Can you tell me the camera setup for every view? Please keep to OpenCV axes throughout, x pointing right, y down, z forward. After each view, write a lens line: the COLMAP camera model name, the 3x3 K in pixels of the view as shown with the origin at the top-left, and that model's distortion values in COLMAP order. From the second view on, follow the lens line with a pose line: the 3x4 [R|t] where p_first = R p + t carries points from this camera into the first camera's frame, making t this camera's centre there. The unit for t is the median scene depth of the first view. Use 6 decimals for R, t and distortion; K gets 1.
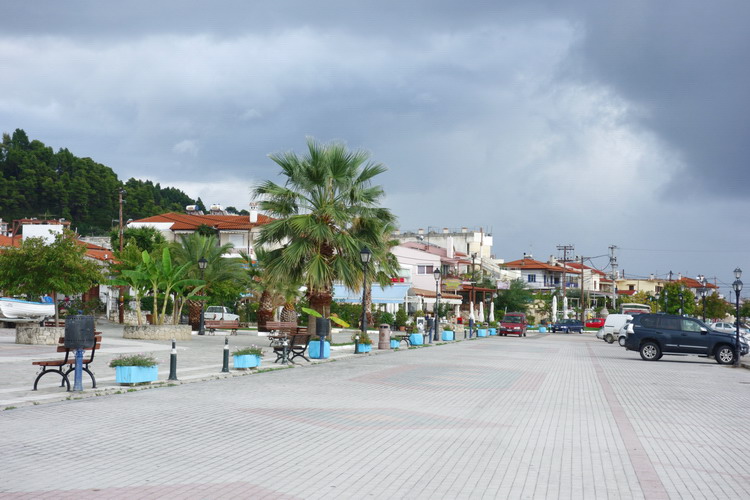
lens RADIAL K [[1264.5, 0, 375.0], [0, 1264.5, 250.0], [0, 0, 1]] dist [0.004432, 0.038345]
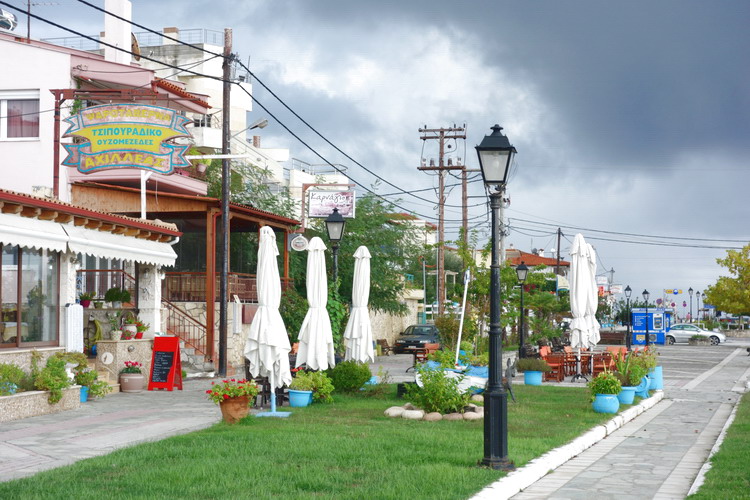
lens RADIAL K [[1303.2, 0, 375.0], [0, 1303.2, 250.0], [0, 0, 1]] dist [0.000469, 0.002297]
pose [[0.972453, 0.000646, 0.233099, 0.047055], [-0.002034, 0.999982, 0.005714, 0.035460], [-0.233091, -0.006031, 0.972436, 0.723978]]
